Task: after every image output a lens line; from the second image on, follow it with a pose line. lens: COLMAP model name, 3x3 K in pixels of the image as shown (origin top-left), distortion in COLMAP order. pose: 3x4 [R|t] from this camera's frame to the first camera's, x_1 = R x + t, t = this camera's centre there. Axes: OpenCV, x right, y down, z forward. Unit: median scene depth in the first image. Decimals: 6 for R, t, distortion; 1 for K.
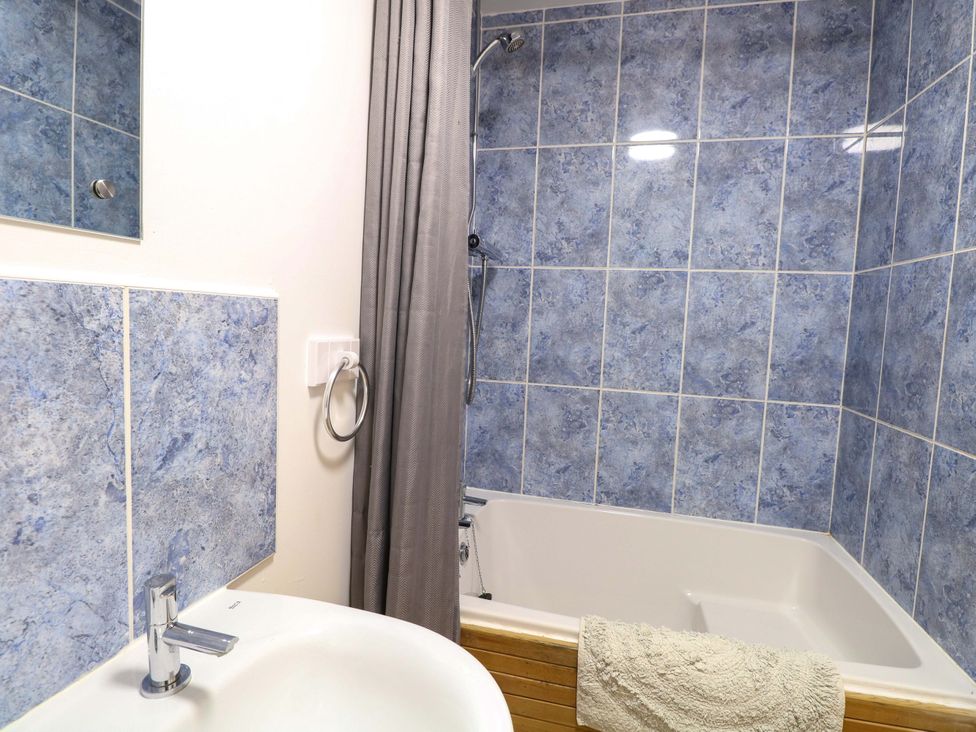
lens RADIAL K [[513.1, 0, 486.9], [0, 513.1, 362.8], [0, 0, 1]] dist [-0.008797, -0.005628]
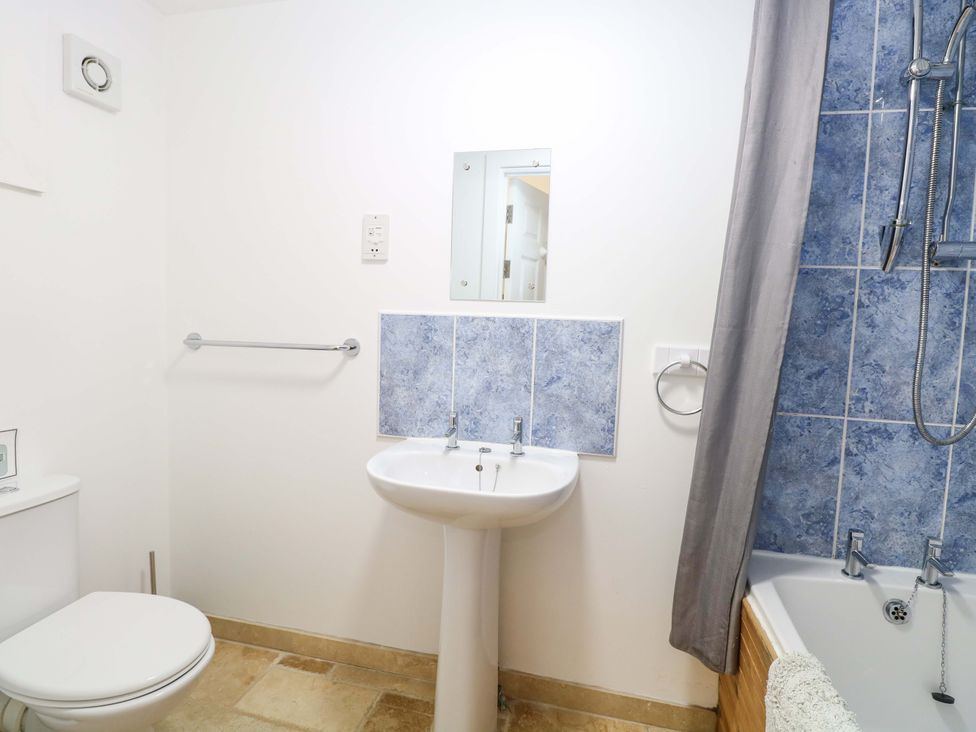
lens RADIAL K [[513.1, 0, 487.3], [0, 513.1, 362.3], [0, 0, 1]] dist [-0.008797, -0.005628]
pose [[0.016584, 0.043240, -0.998927, 1.924298], [-0.121448, 0.991754, 0.040913, 0.011021], [0.992459, 0.120639, 0.021699, 0.608124]]
